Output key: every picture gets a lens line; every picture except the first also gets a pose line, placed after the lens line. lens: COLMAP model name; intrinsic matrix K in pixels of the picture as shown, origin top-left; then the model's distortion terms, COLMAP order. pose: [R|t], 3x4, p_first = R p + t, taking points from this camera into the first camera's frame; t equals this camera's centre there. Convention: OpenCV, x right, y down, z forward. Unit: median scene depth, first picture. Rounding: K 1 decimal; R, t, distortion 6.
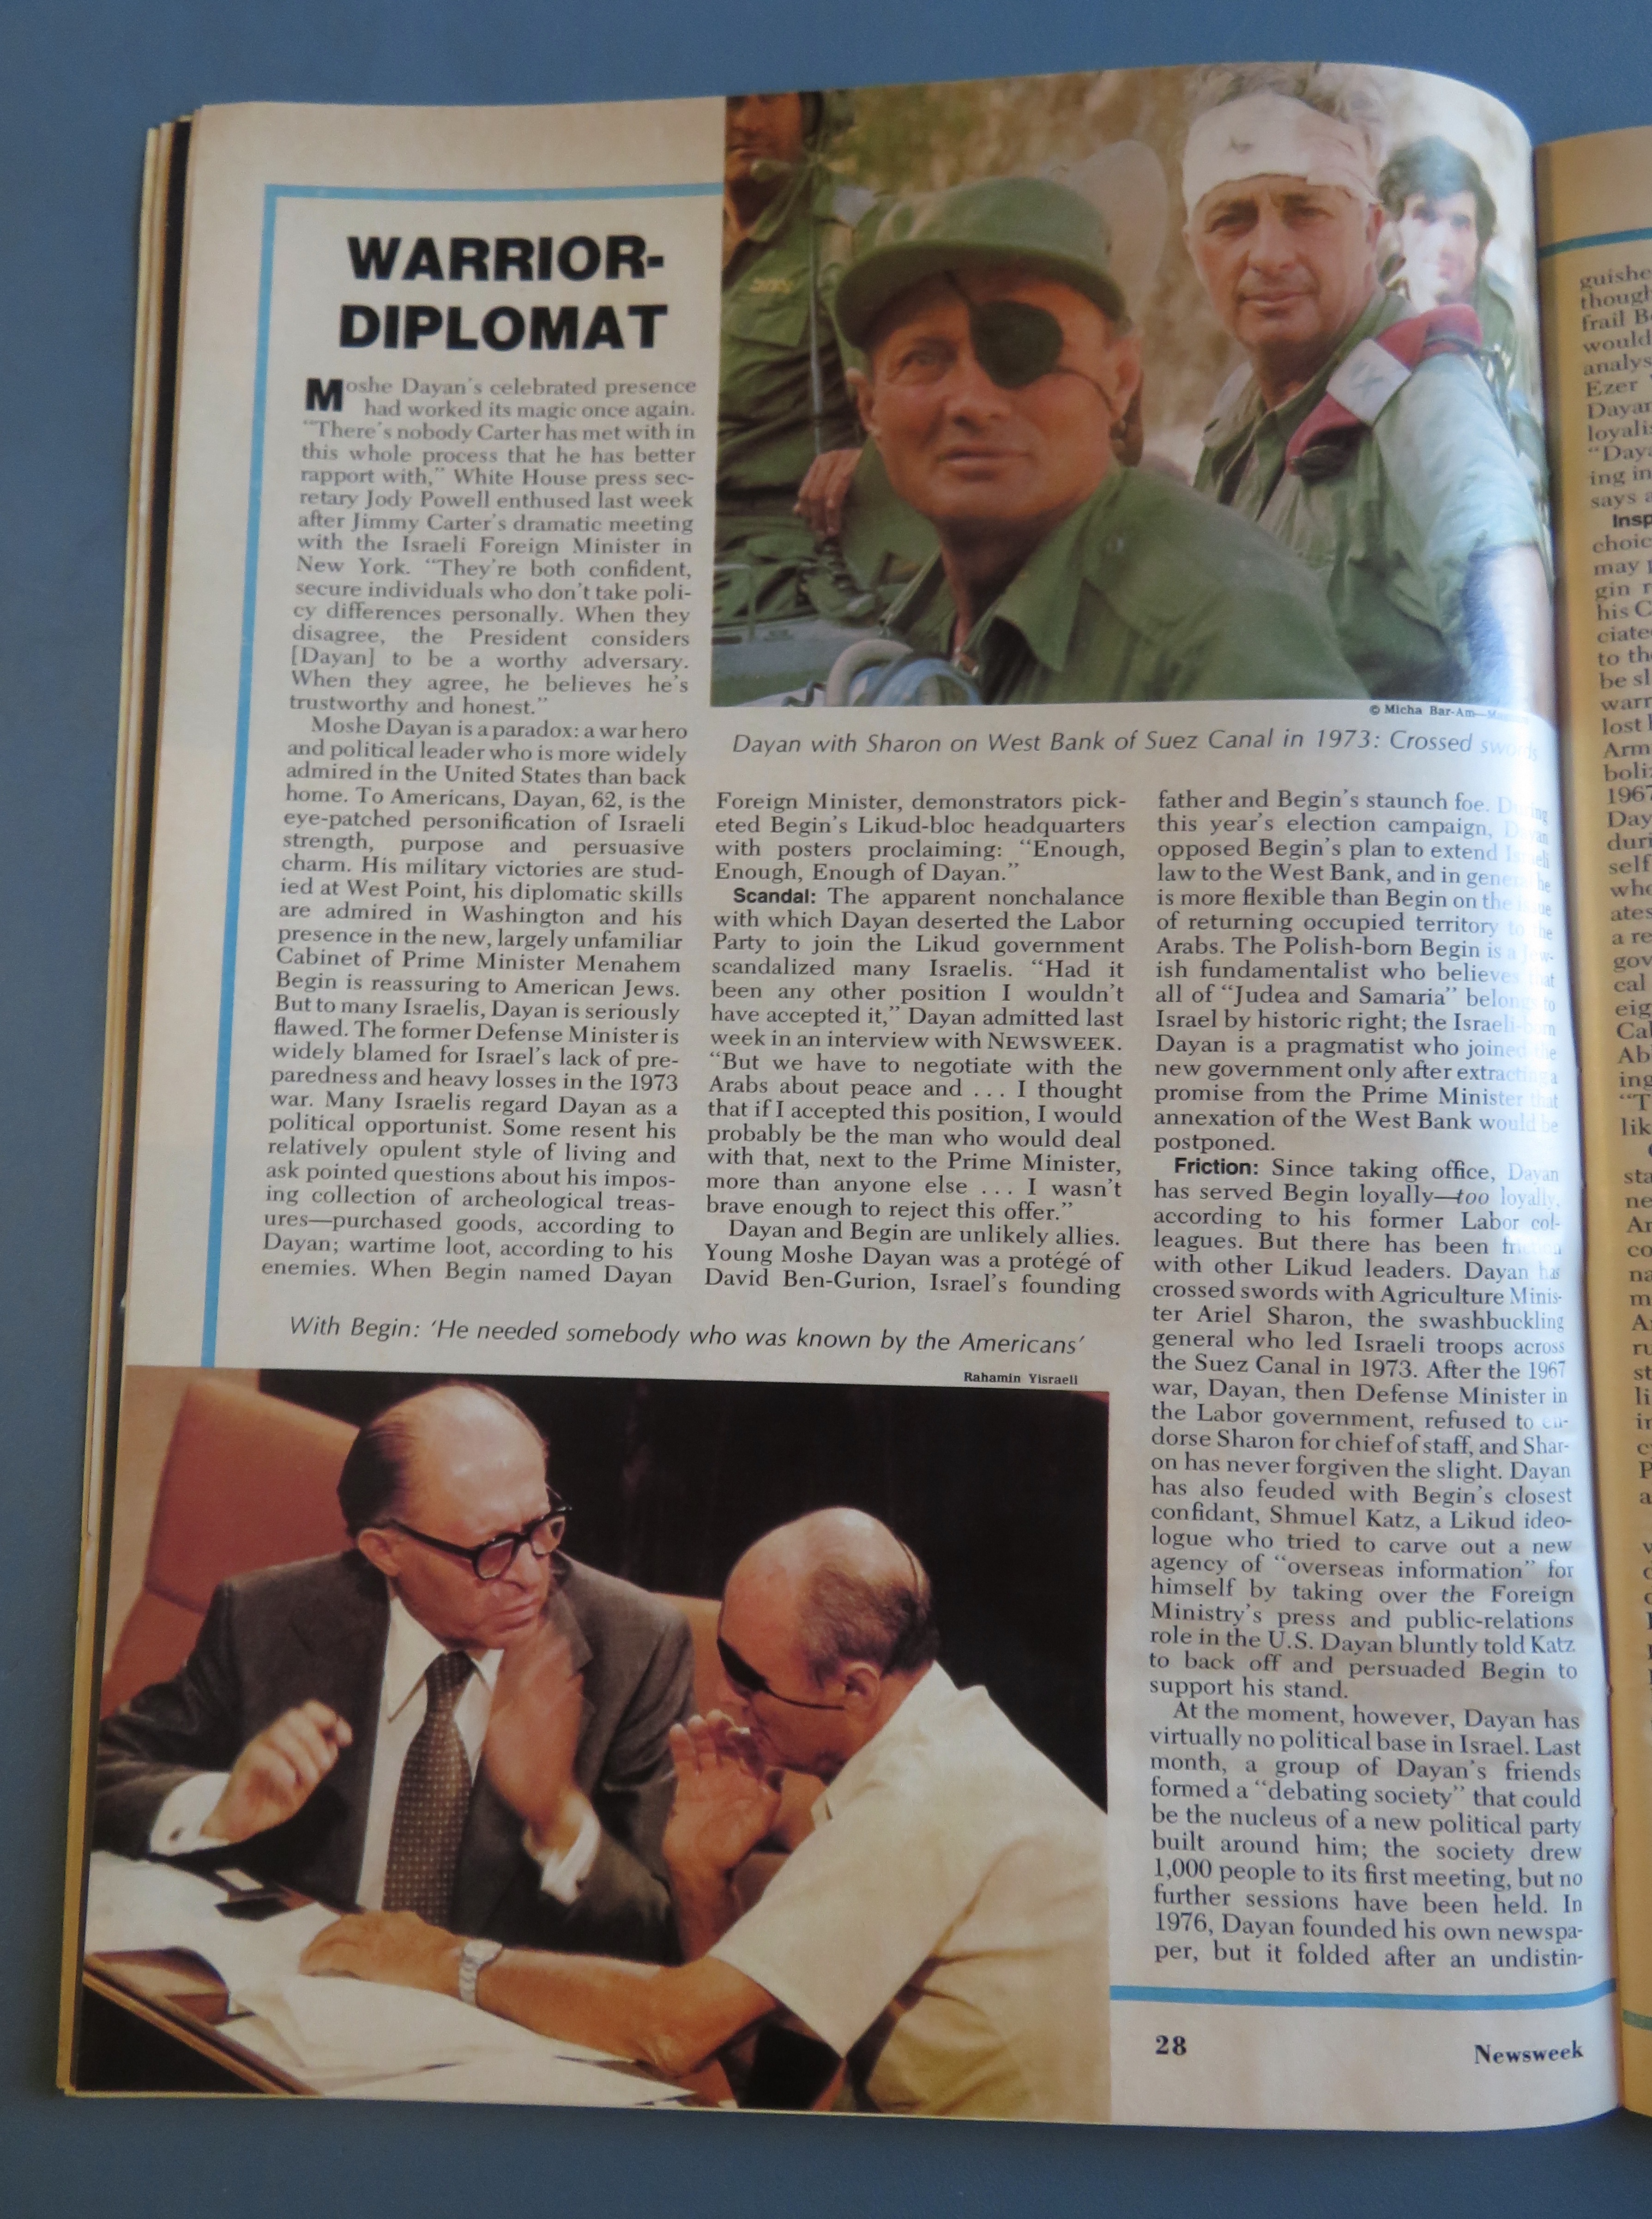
lens RADIAL K [[915.9, 0, 827.2], [0, 915.9, 1092.8], [0, 0, 1]] dist [-0.002487, 0.000318]
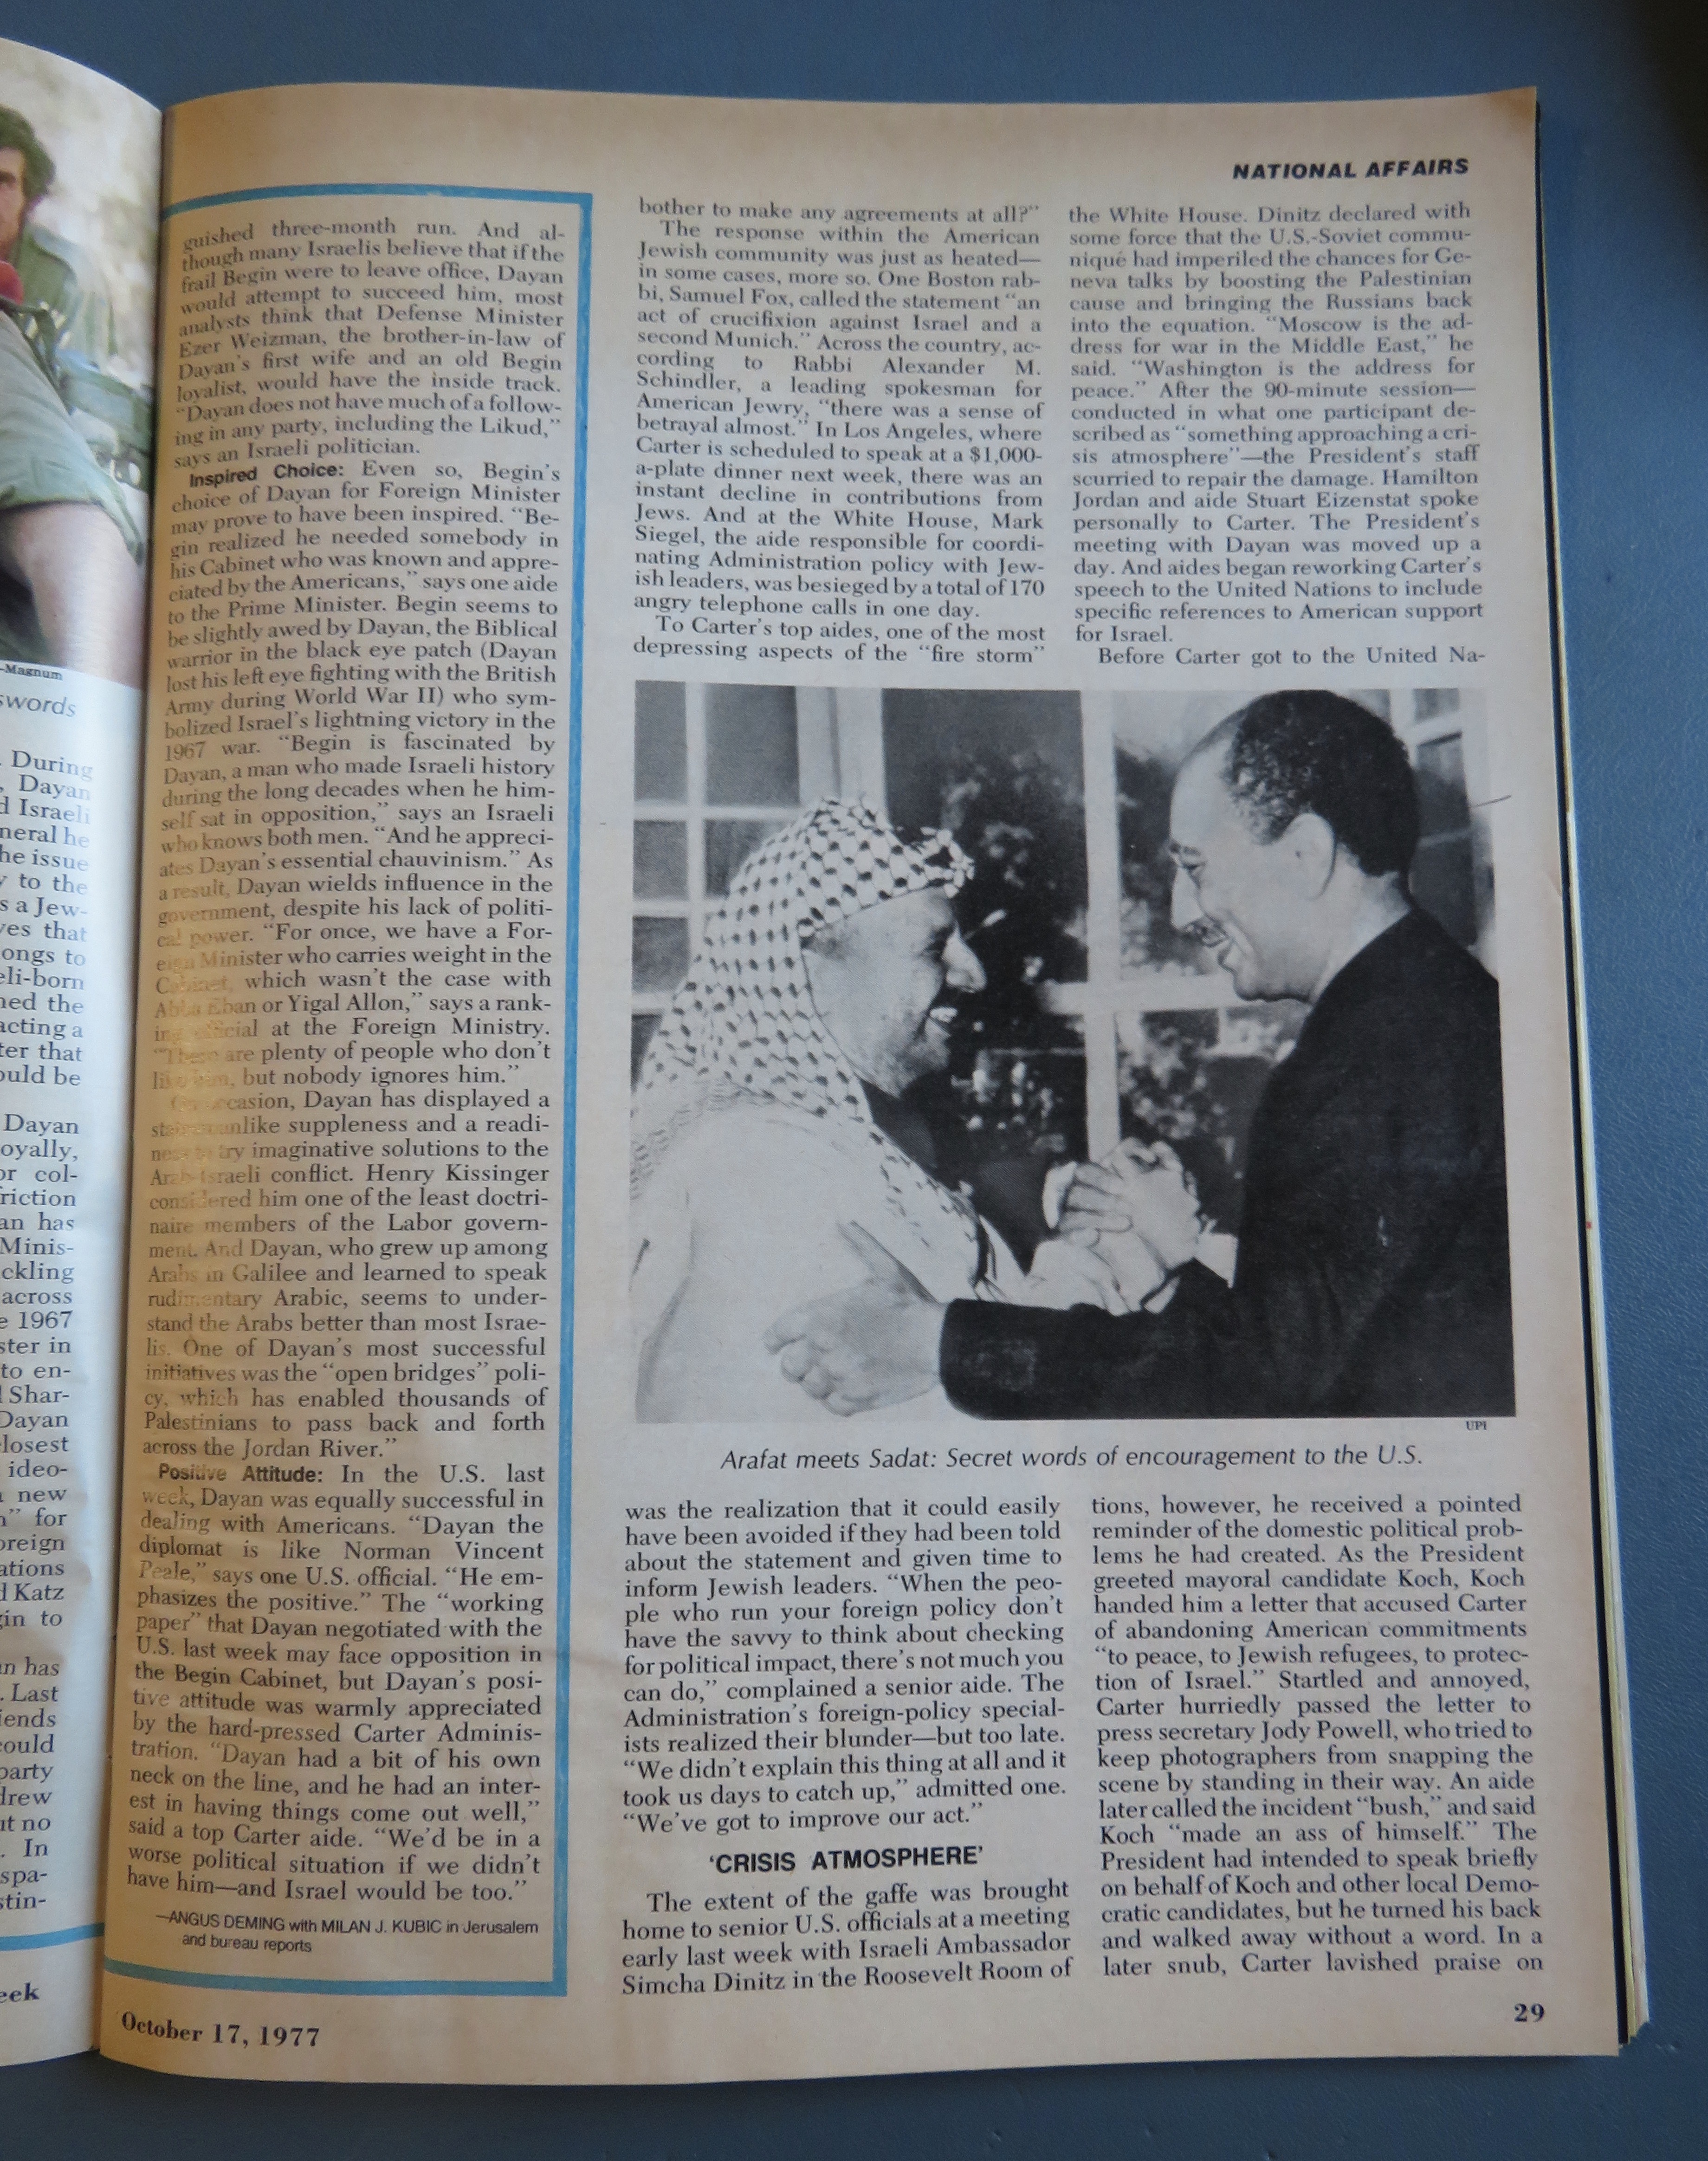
lens RADIAL K [[837.8, 0, 852.3], [0, 837.8, 1098.5], [0, 0, 1]] dist [-0.001789, 0.000229]
pose [[0.999991, 0.004205, 0.000897, 1.626913], [-0.004209, 0.999979, 0.004842, 0.048710], [-0.000877, -0.004845, 0.999988, 0.075536]]
